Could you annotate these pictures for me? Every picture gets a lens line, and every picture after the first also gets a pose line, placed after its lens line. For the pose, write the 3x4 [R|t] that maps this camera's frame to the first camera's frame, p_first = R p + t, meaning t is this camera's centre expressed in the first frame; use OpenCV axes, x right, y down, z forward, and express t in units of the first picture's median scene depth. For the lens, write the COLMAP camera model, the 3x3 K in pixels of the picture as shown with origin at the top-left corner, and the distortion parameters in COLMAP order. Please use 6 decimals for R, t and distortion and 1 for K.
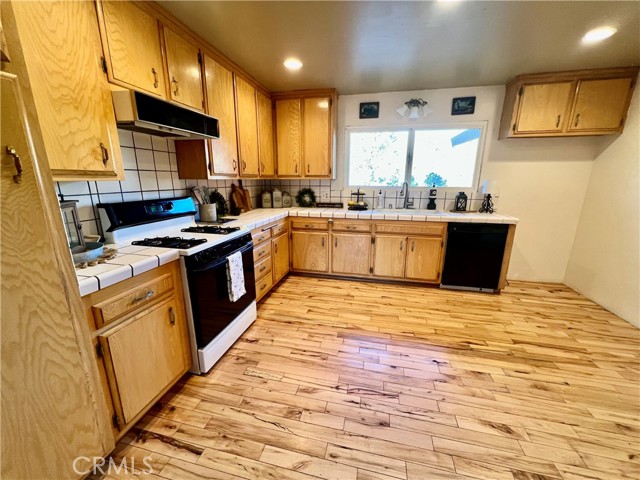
lens RADIAL K [[255.3, 0, 319.7], [0, 255.3, 242.5], [0, 0, 1]] dist [-0.000953, 0.000205]
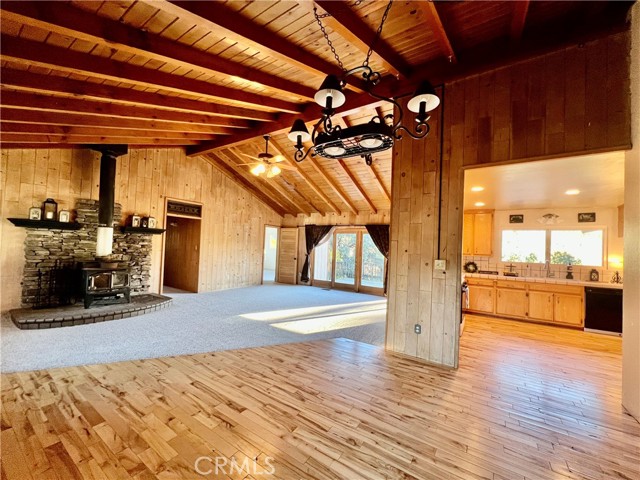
lens RADIAL K [[255.3, 0, 319.7], [0, 255.3, 242.5], [0, 0, 1]] dist [-0.000953, 0.000205]
pose [[0.940054, 0.024702, -0.340130, -0.507118], [-0.116058, 0.961013, -0.250968, 0.241321], [0.320670, 0.275398, 0.906271, -1.029287]]
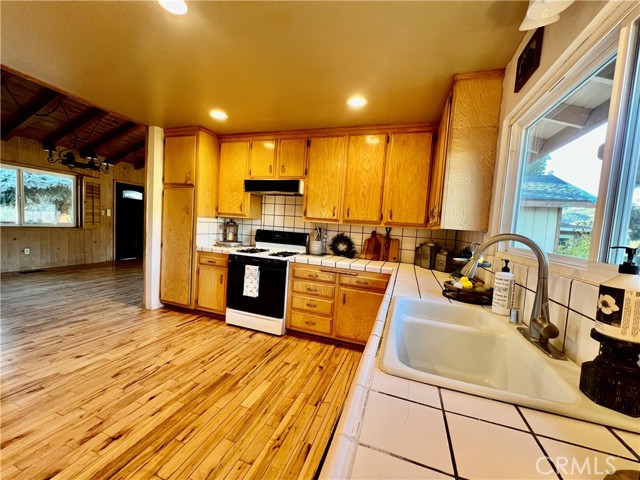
lens RADIAL K [[255.3, 0, 319.7], [0, 255.3, 242.5], [0, 0, 1]] dist [-0.000953, 0.000205]
pose [[-0.095652, 0.058234, -0.993710, 0.691383], [-0.308585, 0.947371, 0.085222, -0.207932], [0.946375, 0.314796, -0.072648, 0.890441]]
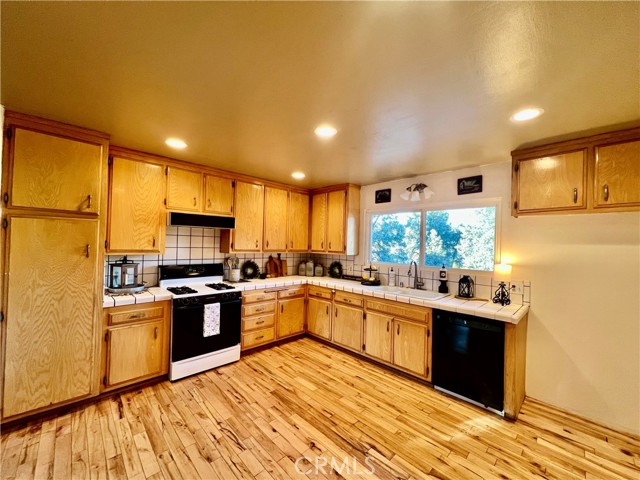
lens RADIAL K [[255.3, 0, 319.7], [0, 255.3, 242.5], [0, 0, 1]] dist [-0.000953, 0.000205]
pose [[0.845114, 0.014888, -0.534379, 0.611142], [-0.152039, 0.965027, -0.213561, -0.047701], [0.512511, 0.261729, 0.817821, 0.003212]]
